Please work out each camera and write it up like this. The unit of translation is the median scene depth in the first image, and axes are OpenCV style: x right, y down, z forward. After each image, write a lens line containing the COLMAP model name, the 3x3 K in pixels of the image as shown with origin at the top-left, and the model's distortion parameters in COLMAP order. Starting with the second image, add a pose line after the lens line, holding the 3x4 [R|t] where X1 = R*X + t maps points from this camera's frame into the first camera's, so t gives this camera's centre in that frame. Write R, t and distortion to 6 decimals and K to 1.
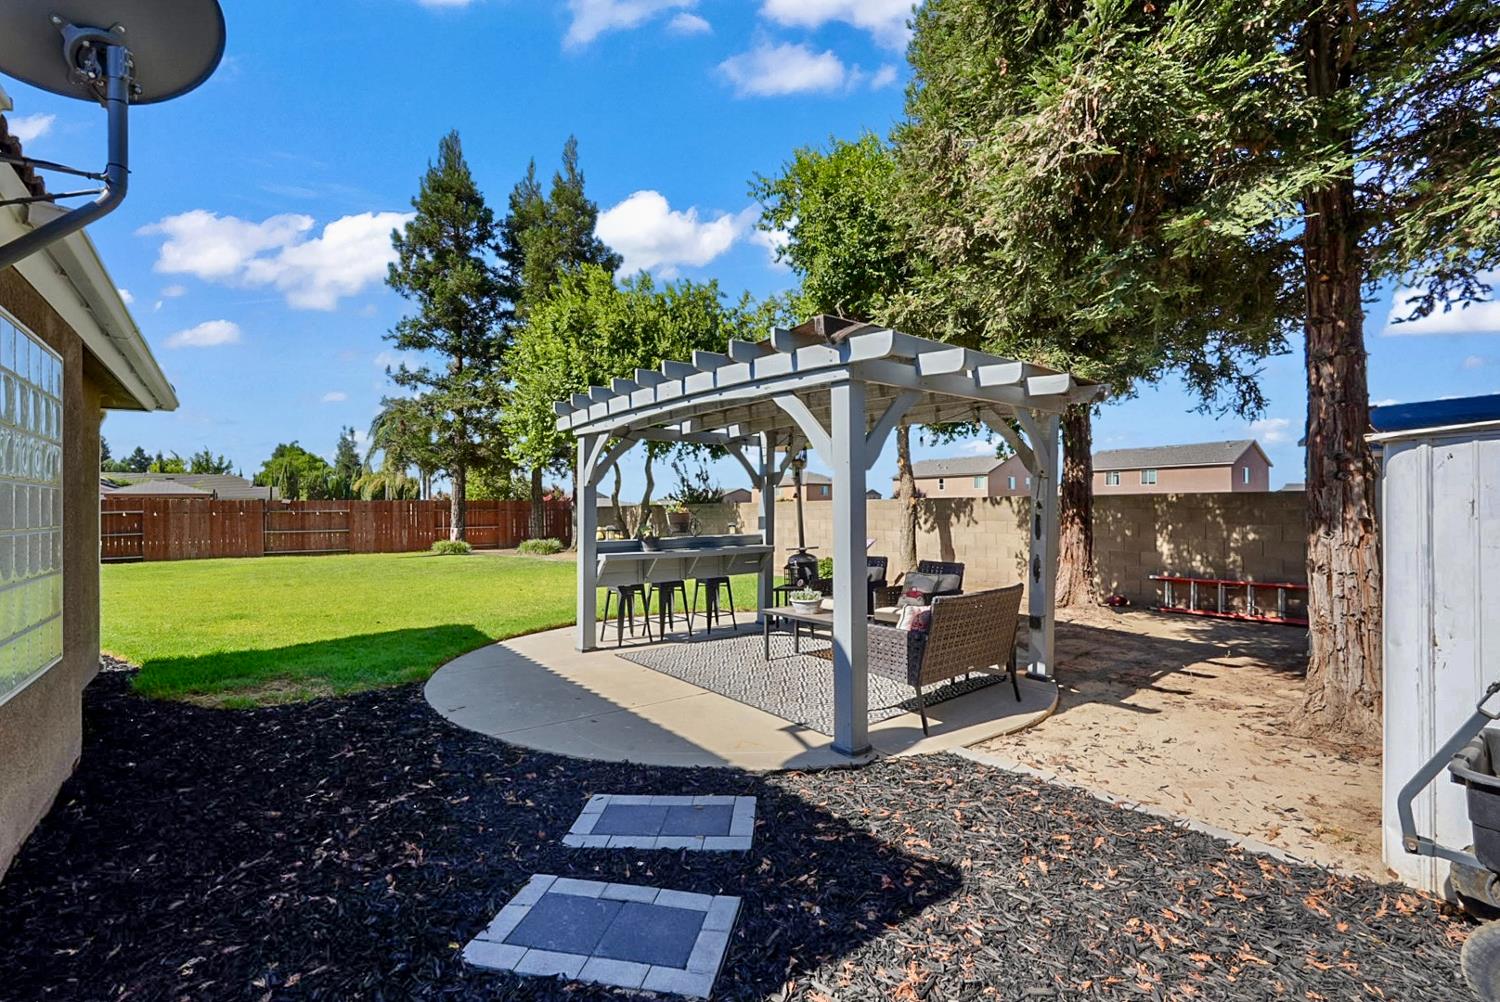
lens RADIAL K [[668.4, 0, 751.9], [0, 668.4, 504.9], [0, 0, 1]] dist [-0.020746, 0.011641]
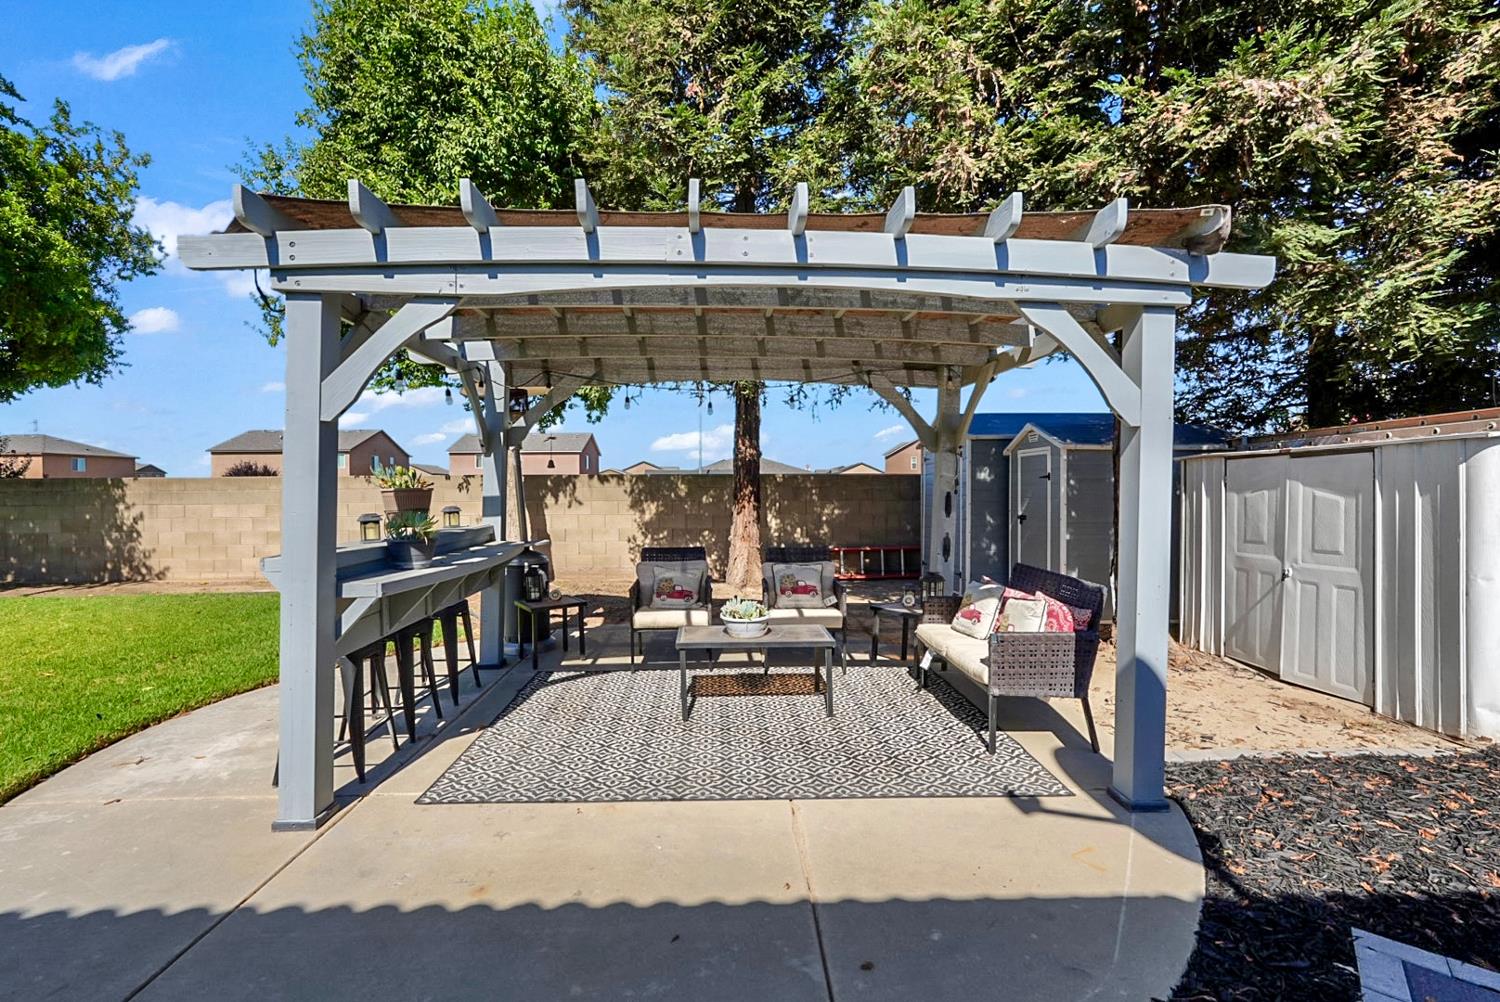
lens RADIAL K [[661.1, 0, 729.7], [0, 661.1, 498.7], [0, 0, 1]] dist [-0.019174, 0.010418]
pose [[0.596808, -0.008718, 0.802337, -0.357253], [-0.006045, 0.999864, 0.015361, 0.008569], [-0.802361, -0.014017, 0.596674, 0.464353]]
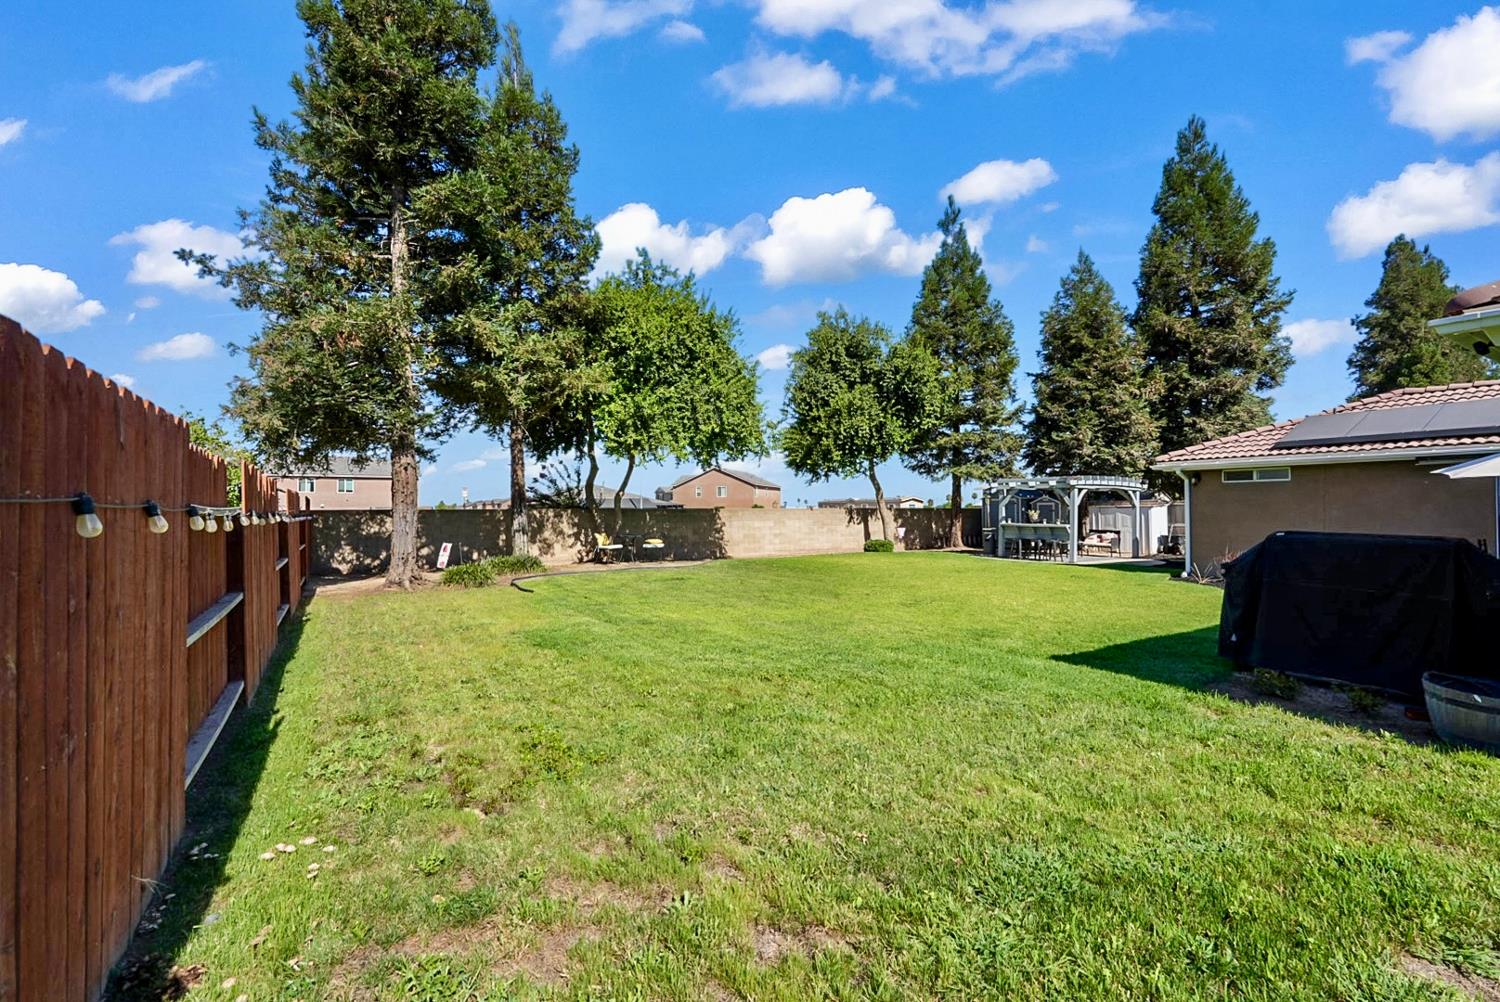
lens RADIAL K [[668.4, 0, 751.9], [0, 668.4, 504.9], [0, 0, 1]] dist [-0.020746, 0.011641]
pose [[0.060365, 0.017674, 0.998020, -2.402602], [-0.003985, 0.999840, -0.017465, 0.023497], [-0.998168, -0.002922, 0.060425, 1.665775]]
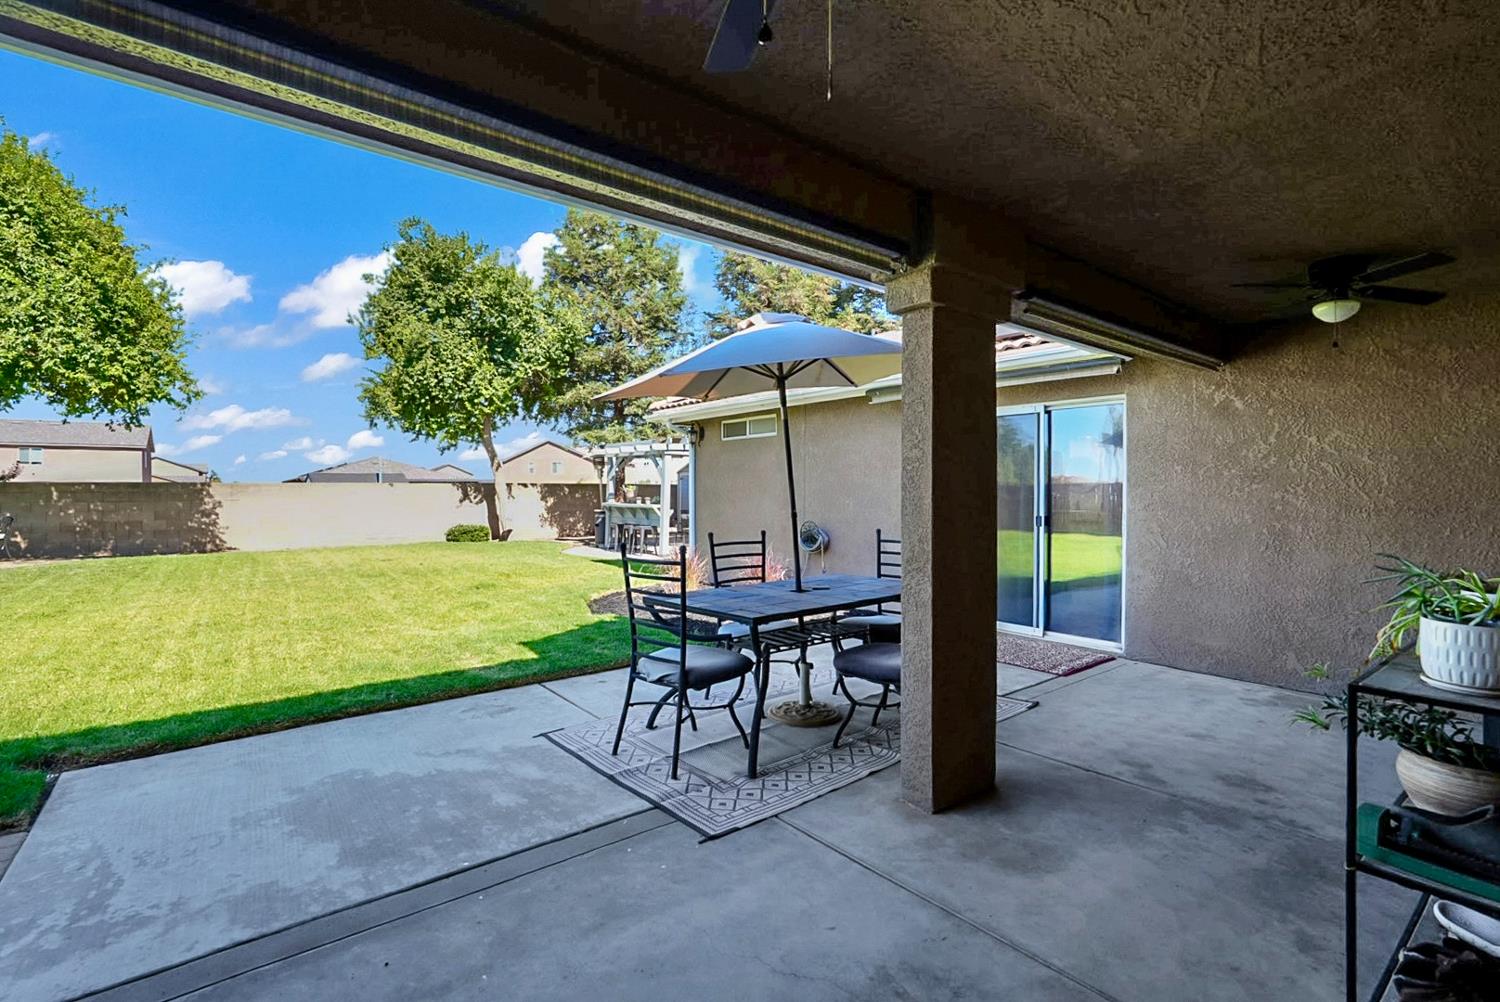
lens RADIAL K [[673.6, 0, 751.8], [0, 673.6, 485.6], [0, 0, 1]] dist [-0.001224, 0.000377]
pose [[-0.020539, 0.013187, 0.999702, -1.795246], [-0.004982, 0.999899, -0.013292, 0.019667], [-0.999777, -0.005253, -0.020471, 0.595742]]
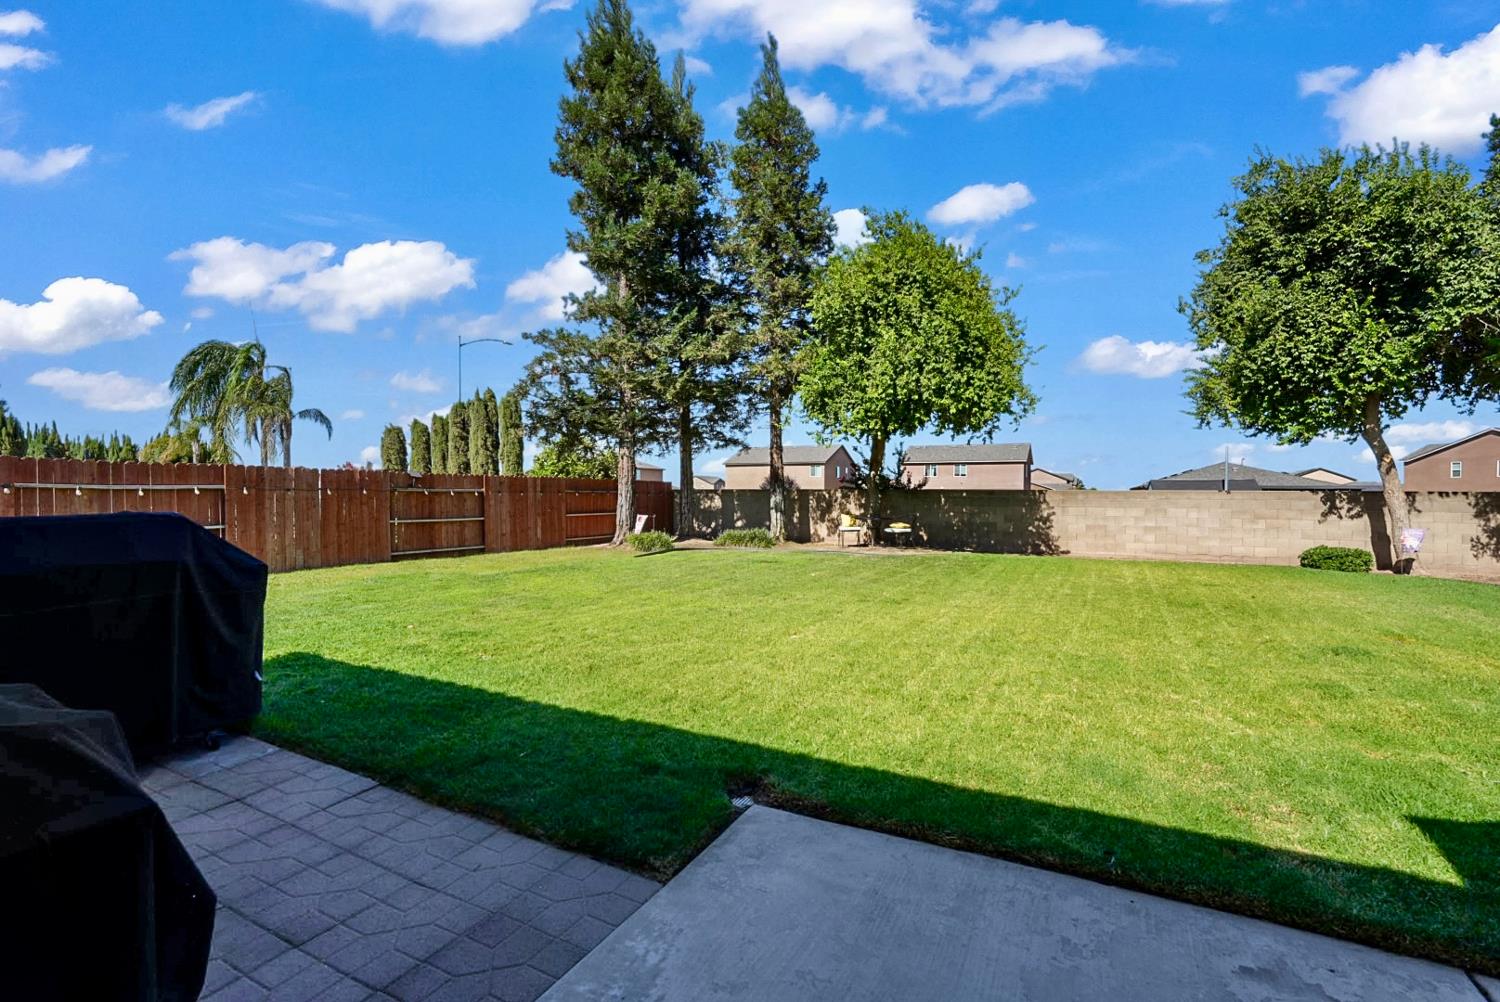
lens RADIAL K [[668.4, 0, 751.9], [0, 668.4, 504.9], [0, 0, 1]] dist [-0.020746, 0.011641]
pose [[0.896219, 0.007177, 0.443554, -1.592531], [-0.017729, 0.999650, 0.019648, 0.015121], [-0.443257, -0.025472, 0.896032, 0.656889]]
